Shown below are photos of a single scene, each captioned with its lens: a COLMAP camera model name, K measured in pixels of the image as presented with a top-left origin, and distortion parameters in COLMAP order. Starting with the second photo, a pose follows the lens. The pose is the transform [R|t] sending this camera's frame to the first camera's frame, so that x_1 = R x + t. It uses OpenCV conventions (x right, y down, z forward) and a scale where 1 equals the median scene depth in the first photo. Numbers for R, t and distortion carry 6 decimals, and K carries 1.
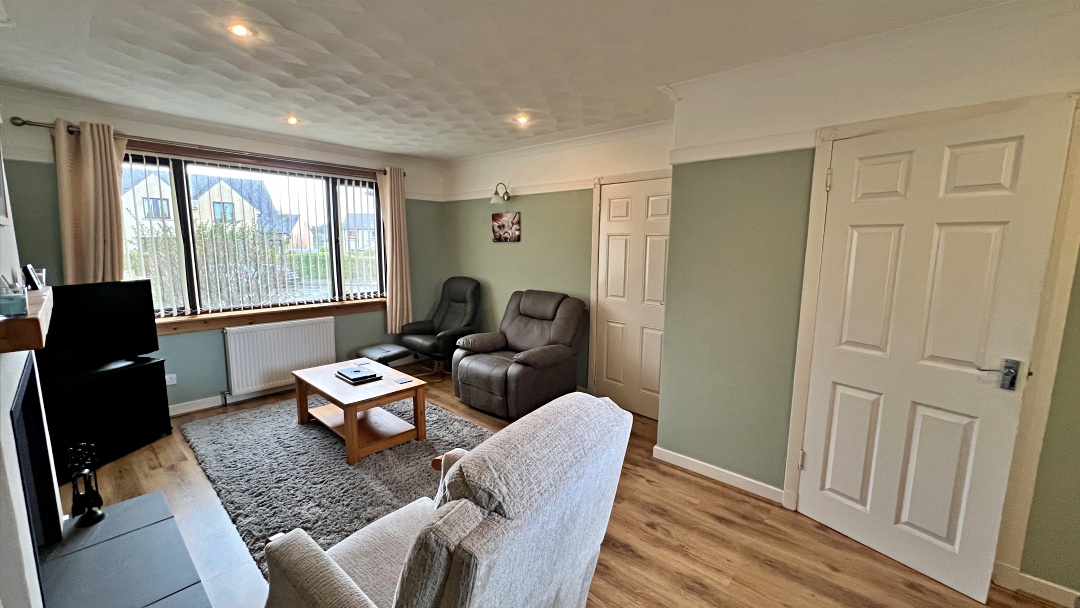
lens RADIAL K [[429.0, 0, 540.0], [0, 429.0, 304.0], [0, 0, 1]] dist [-0.006209, 0.000104]
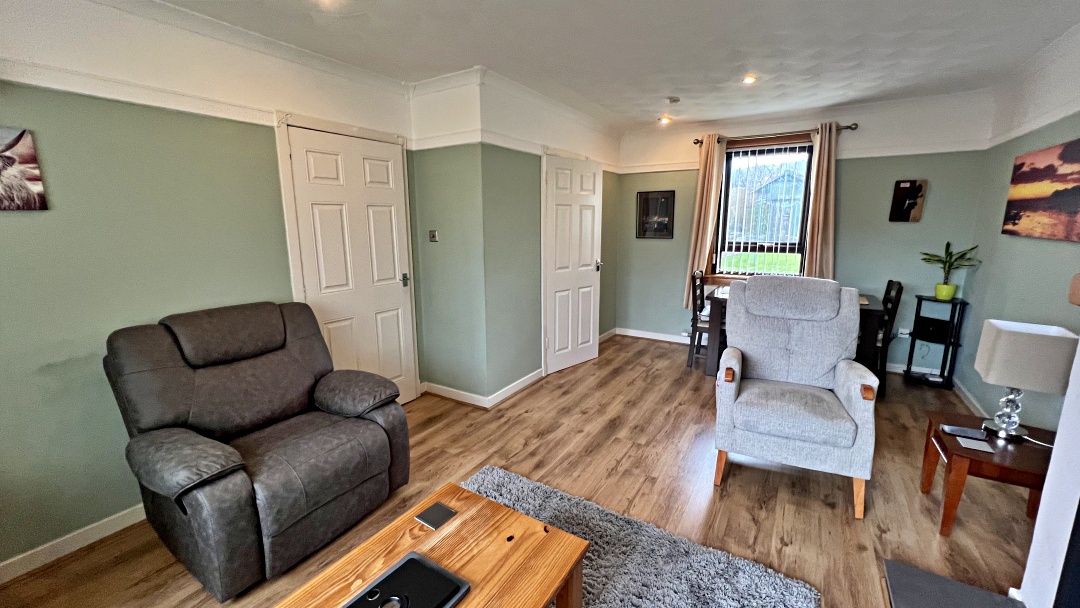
lens RADIAL K [[429.0, 0, 540.0], [0, 429.0, 304.0], [0, 0, 1]] dist [-0.006209, 0.000104]
pose [[-0.175582, -0.194689, 0.965022, -0.652685], [0.143558, 0.964708, 0.220746, -0.108985], [-0.973941, 0.177296, -0.141436, 0.815201]]
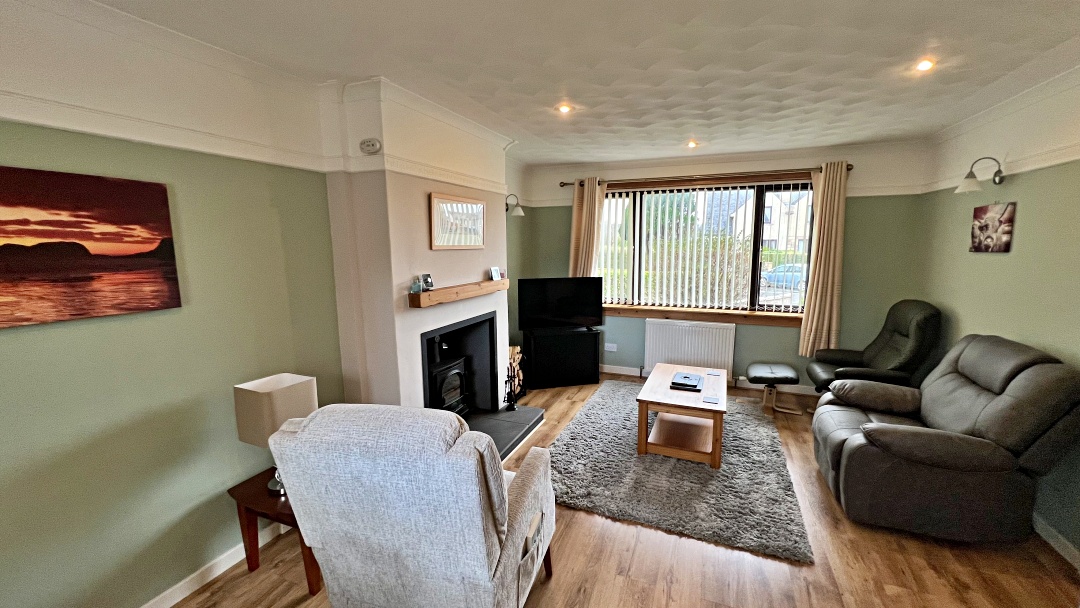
lens RADIAL K [[429.0, 0, 540.0], [0, 429.0, 304.0], [0, 0, 1]] dist [-0.006209, 0.000104]
pose [[0.335496, 0.124200, -0.933818, 0.371827], [-0.121529, 0.988694, 0.087836, -0.063021], [0.934170, 0.084017, 0.346797, 0.261751]]
